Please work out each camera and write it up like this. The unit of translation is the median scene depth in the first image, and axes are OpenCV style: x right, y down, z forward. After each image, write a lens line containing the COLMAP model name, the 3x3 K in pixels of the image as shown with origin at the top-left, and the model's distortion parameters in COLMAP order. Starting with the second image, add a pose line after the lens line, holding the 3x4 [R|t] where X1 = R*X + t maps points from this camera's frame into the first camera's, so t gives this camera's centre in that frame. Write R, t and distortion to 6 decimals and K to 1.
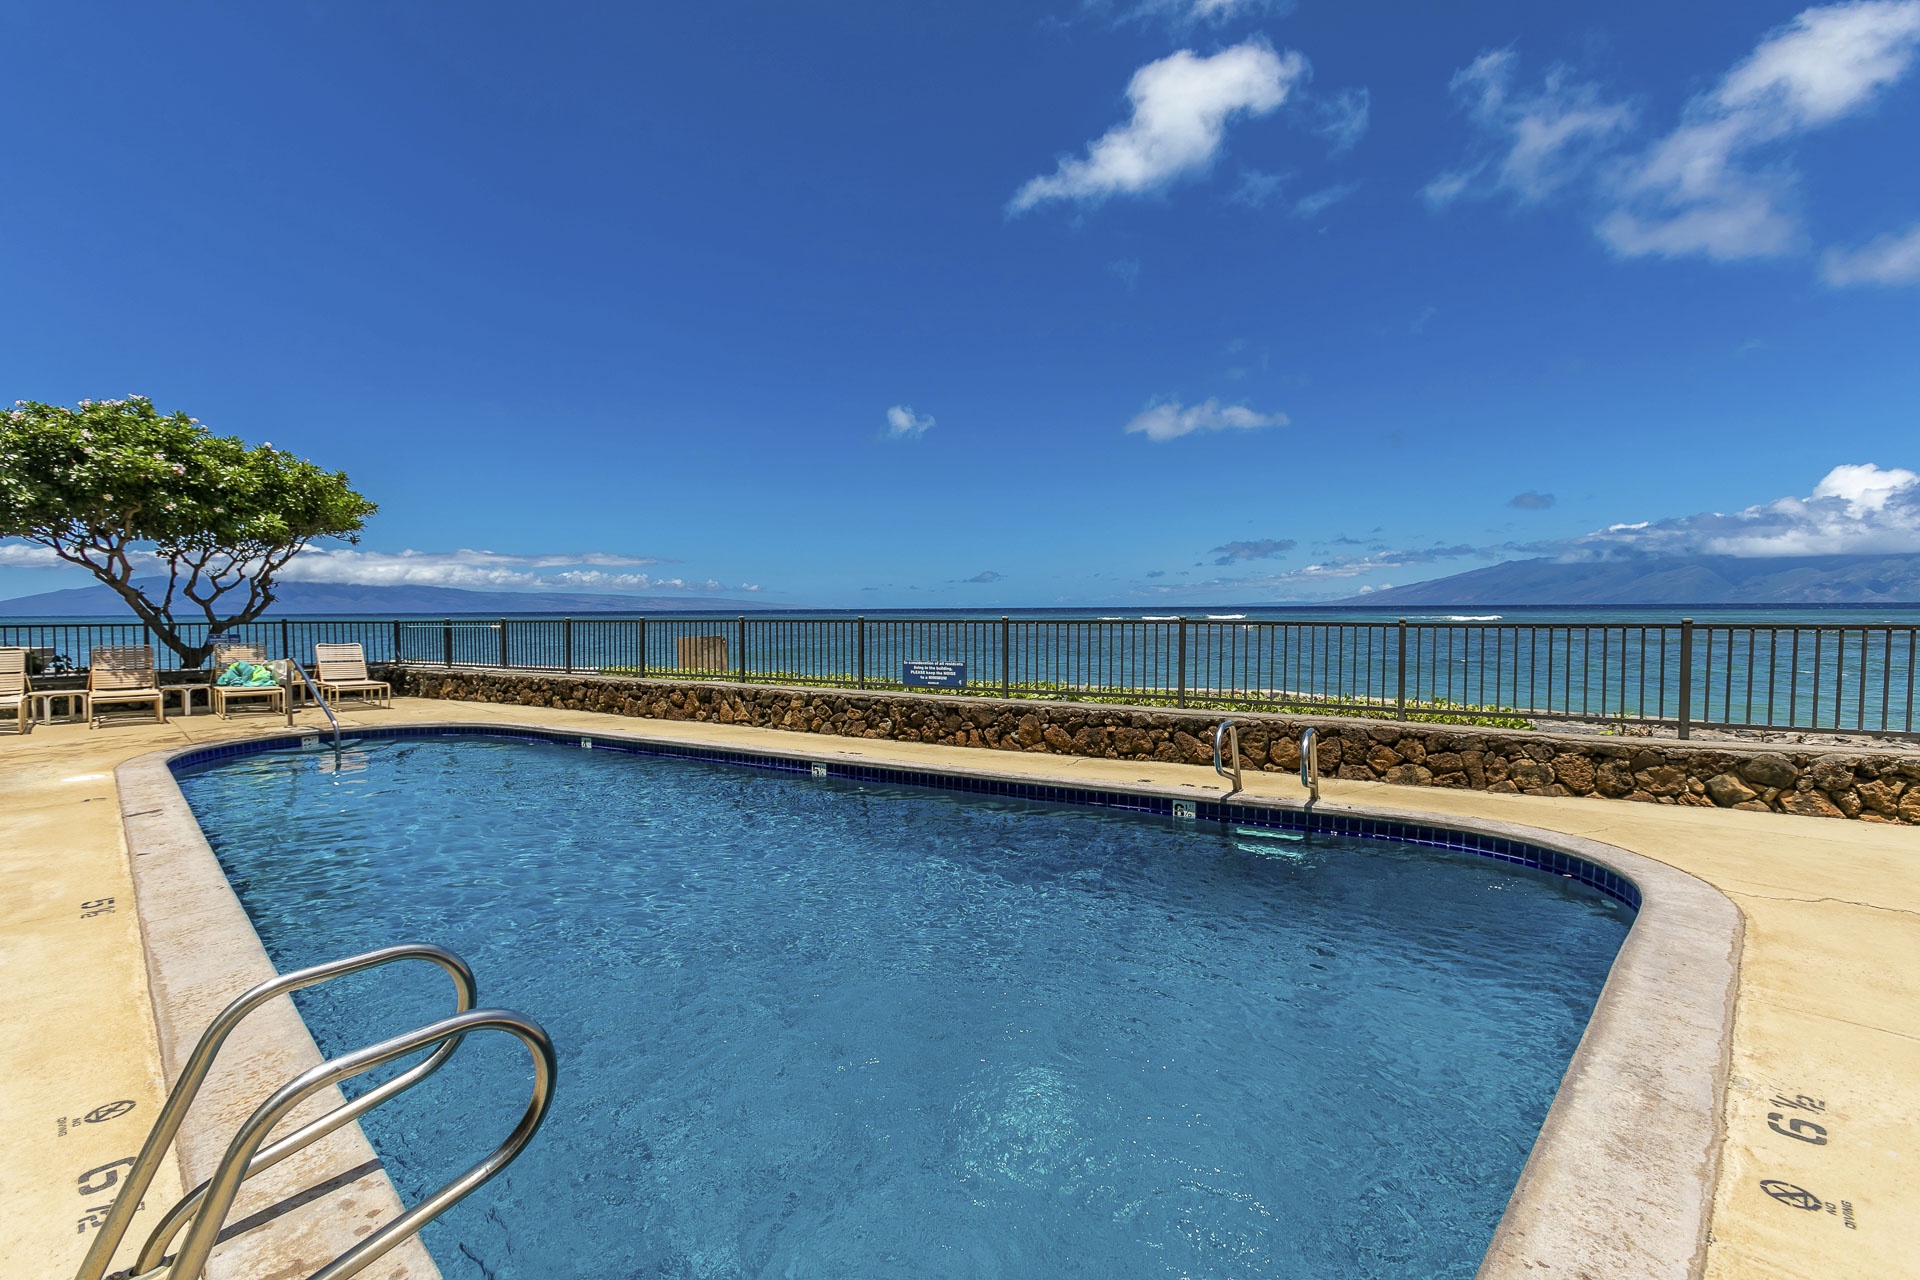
lens RADIAL K [[842.4, 0, 960.0], [0, 842.4, 640.0], [0, 0, 1]] dist [-0.034275, 0.021243]
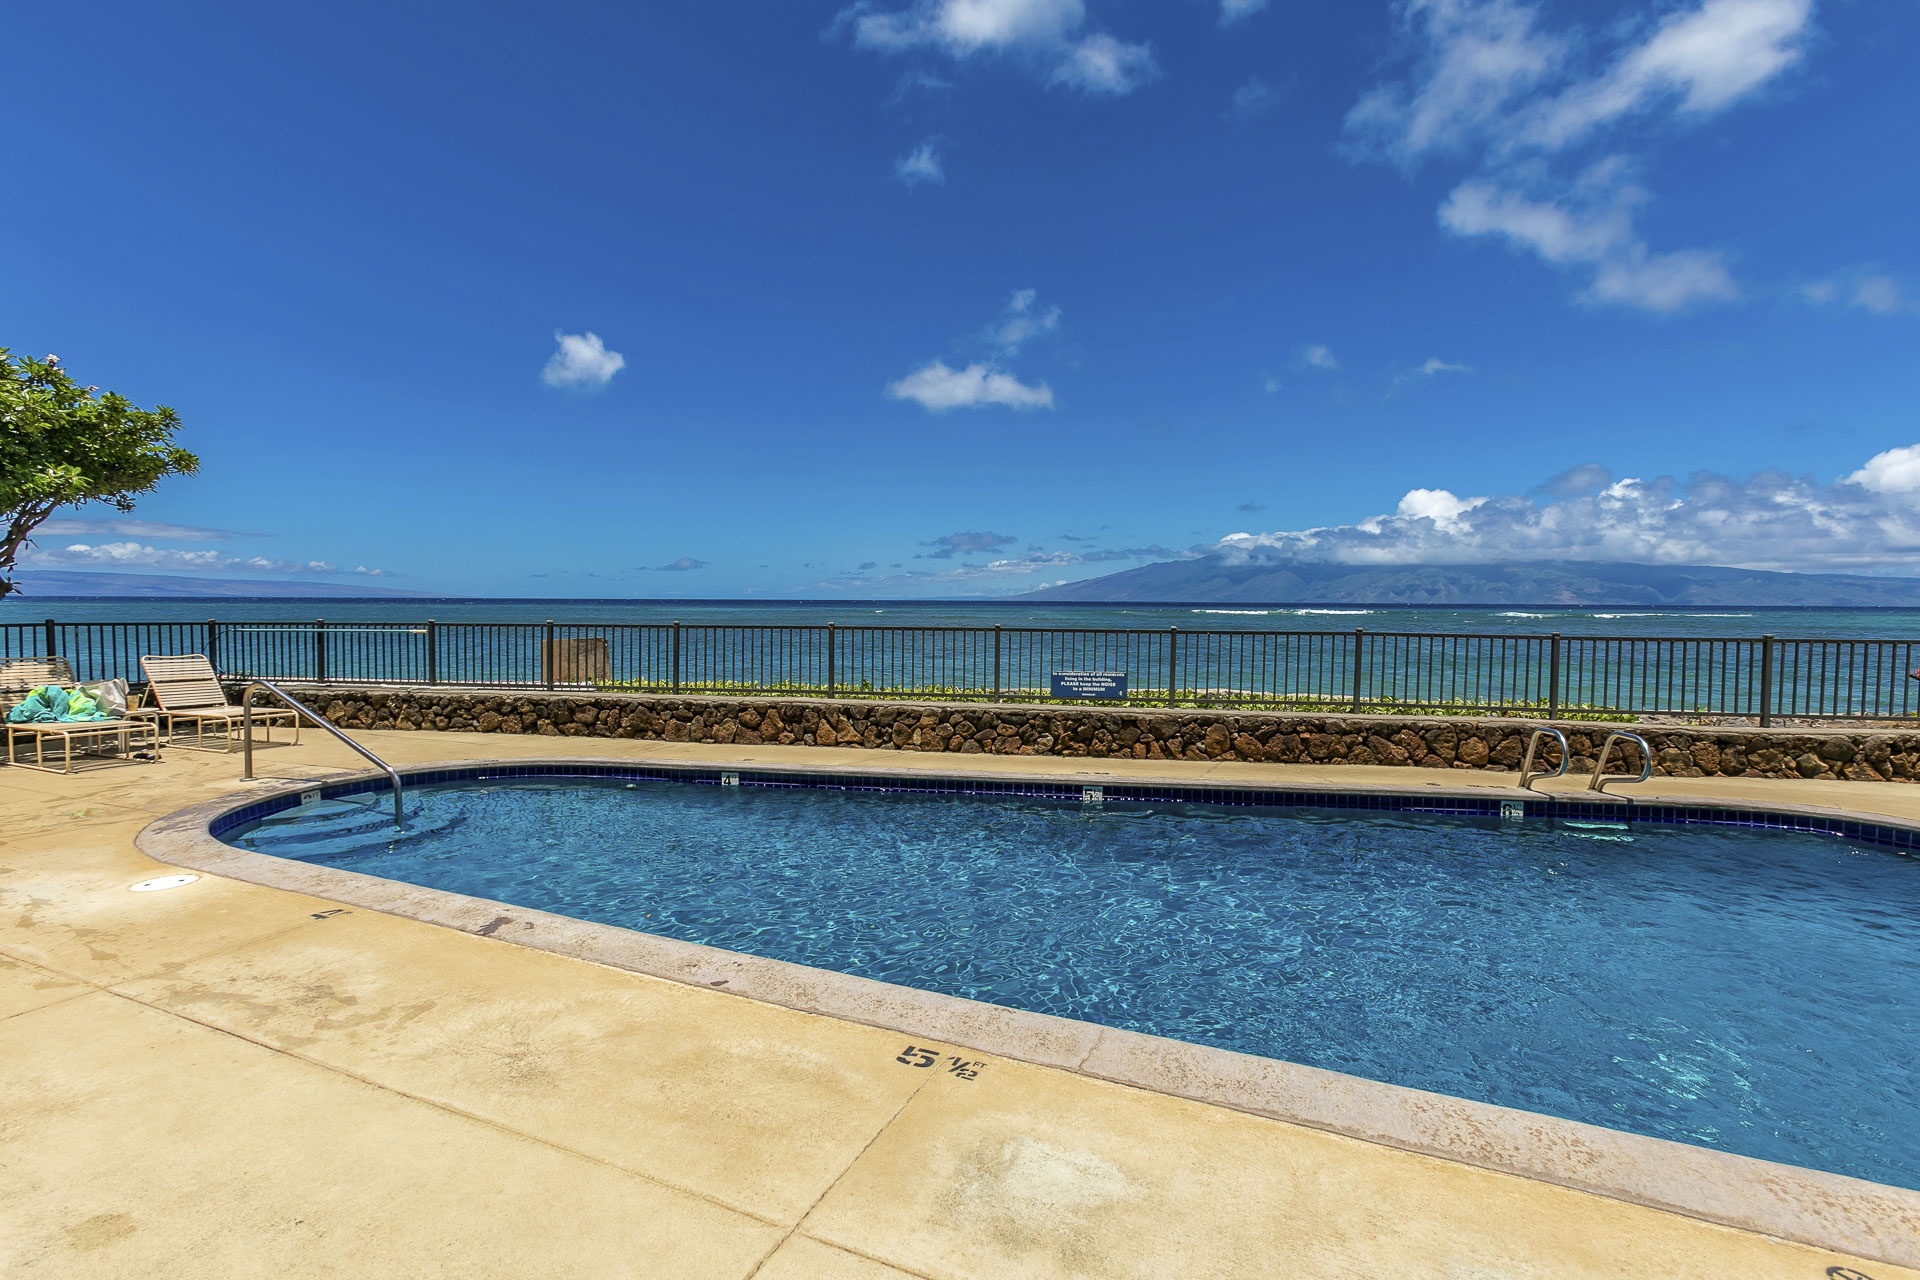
lens RADIAL K [[868.1, 0, 958.5], [0, 868.1, 619.3], [0, 0, 1]] dist [-0.025659, 0.014511]
pose [[0.937373, 0.004644, 0.348297, -0.504080], [0.000943, 0.999874, -0.015870, -0.018980], [-0.348326, 0.015204, 0.937250, 0.115292]]
